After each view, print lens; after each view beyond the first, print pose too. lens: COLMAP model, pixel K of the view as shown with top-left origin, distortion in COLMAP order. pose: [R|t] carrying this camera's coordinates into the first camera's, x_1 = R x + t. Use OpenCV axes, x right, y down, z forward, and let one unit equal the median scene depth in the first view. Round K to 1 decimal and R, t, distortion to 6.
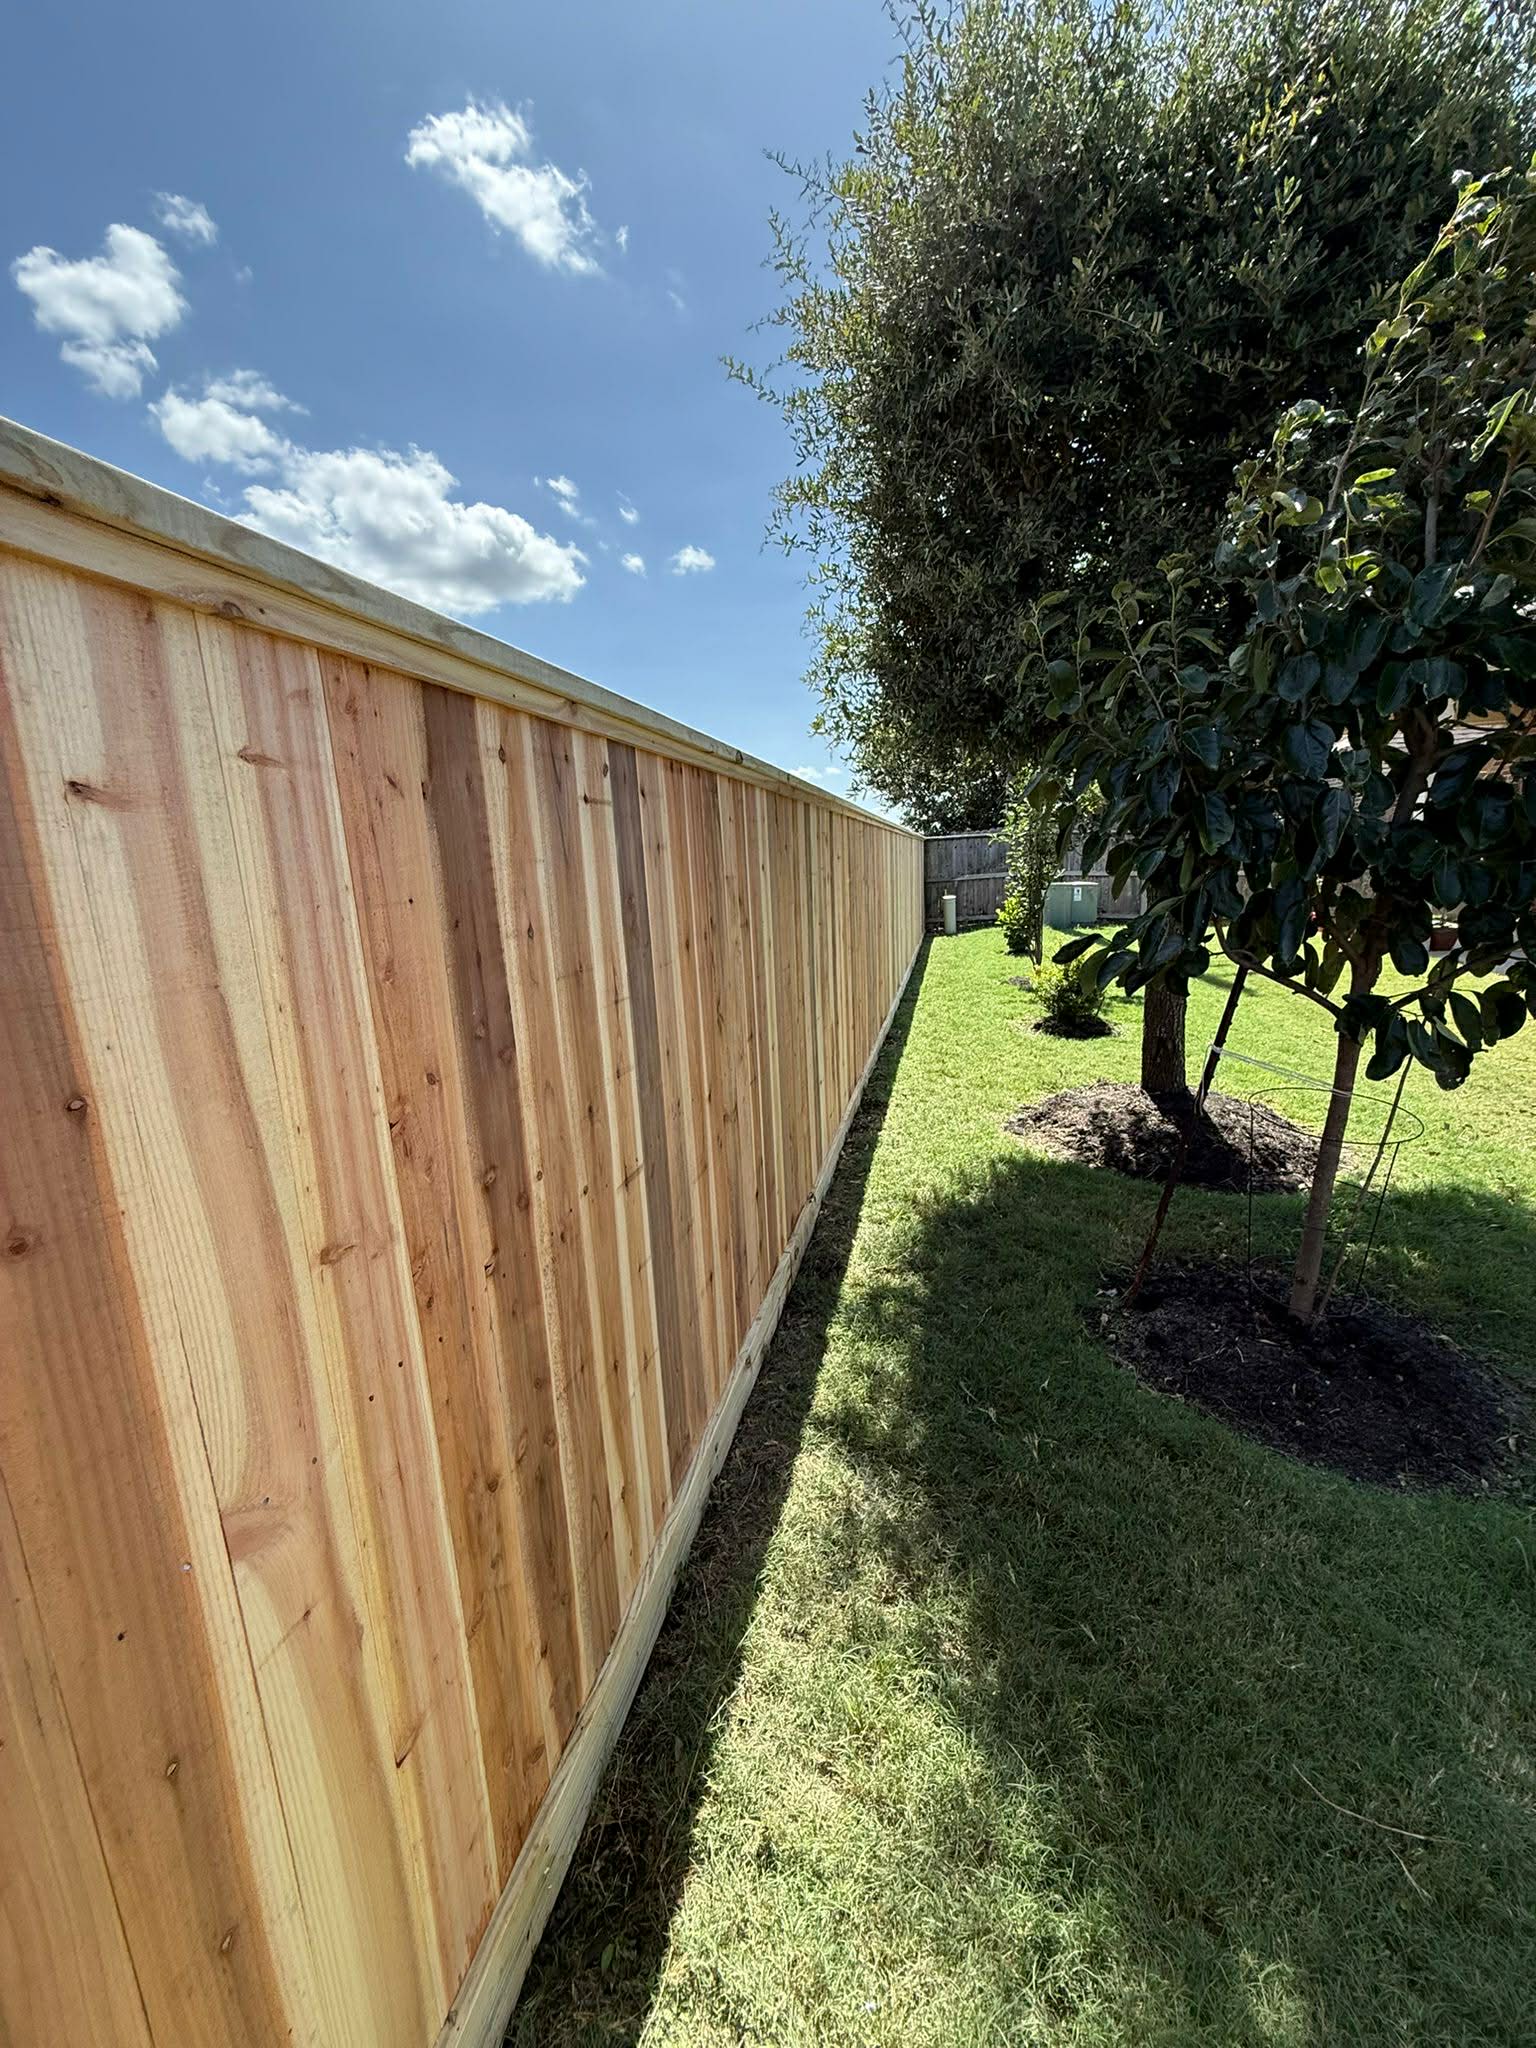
lens RADIAL K [[828.3, 0, 770.3], [0, 828.3, 1021.9], [0, 0, 1]] dist [0.002754, -0.003724]
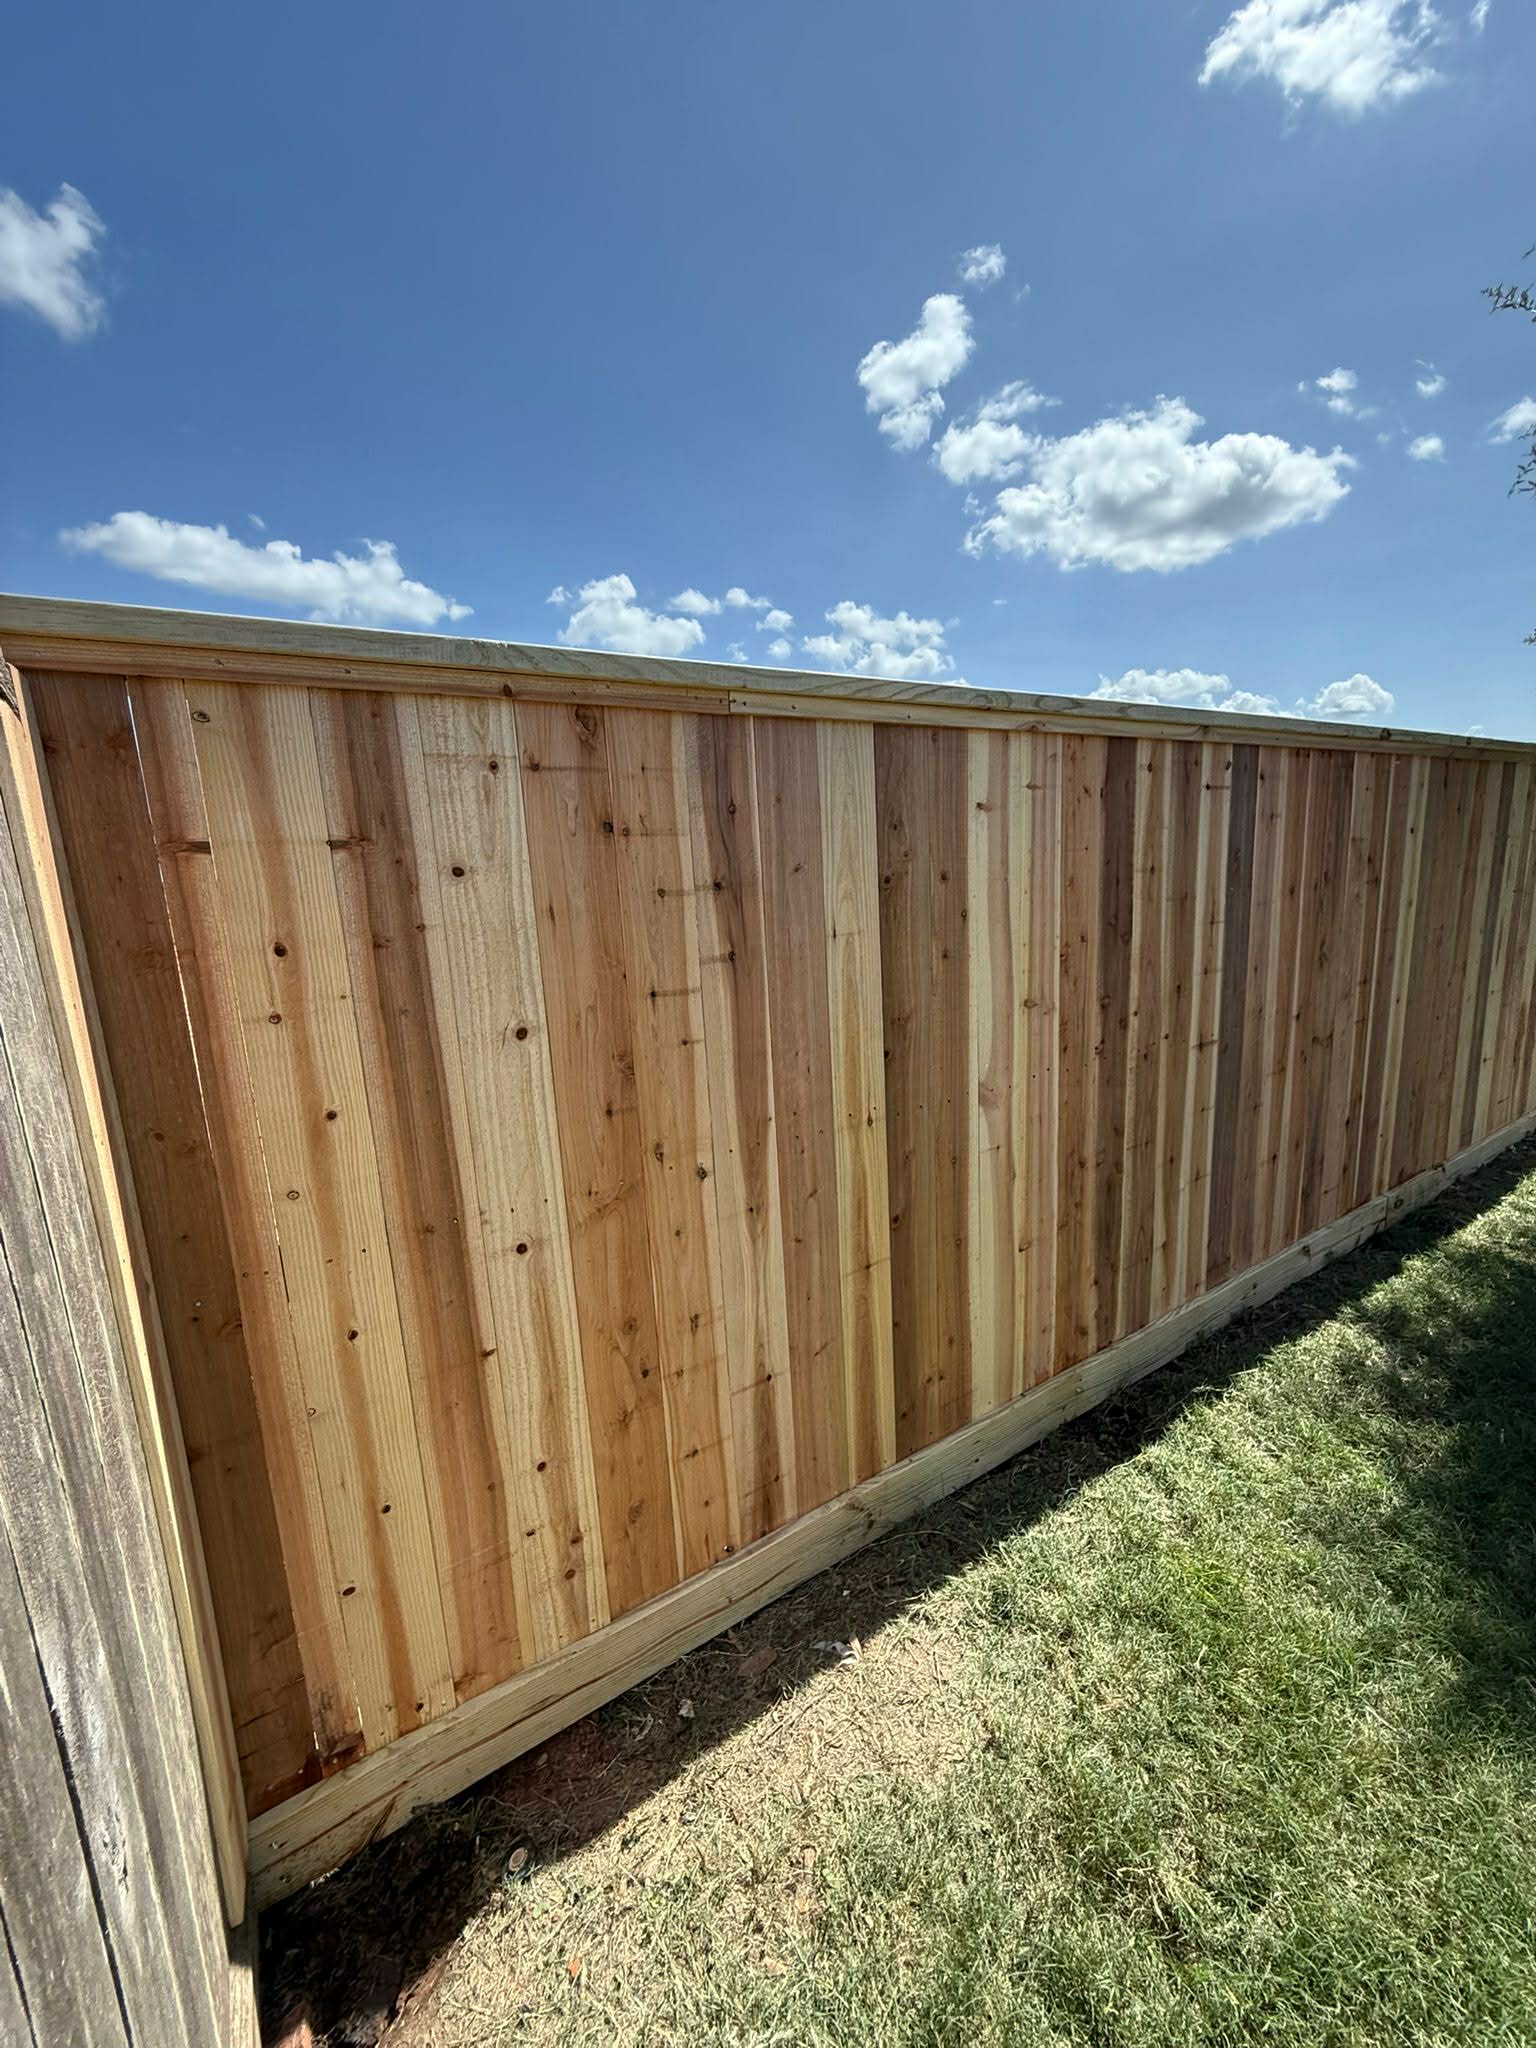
lens RADIAL K [[828.3, 0, 764.8], [0, 828.3, 1022.5], [0, 0, 1]] dist [0.002754, -0.003724]
pose [[0.717156, 0.145112, -0.681637, 0.226168], [-0.119101, 0.989213, 0.085284, 0.099253], [0.686660, 0.020021, 0.726703, -0.510350]]
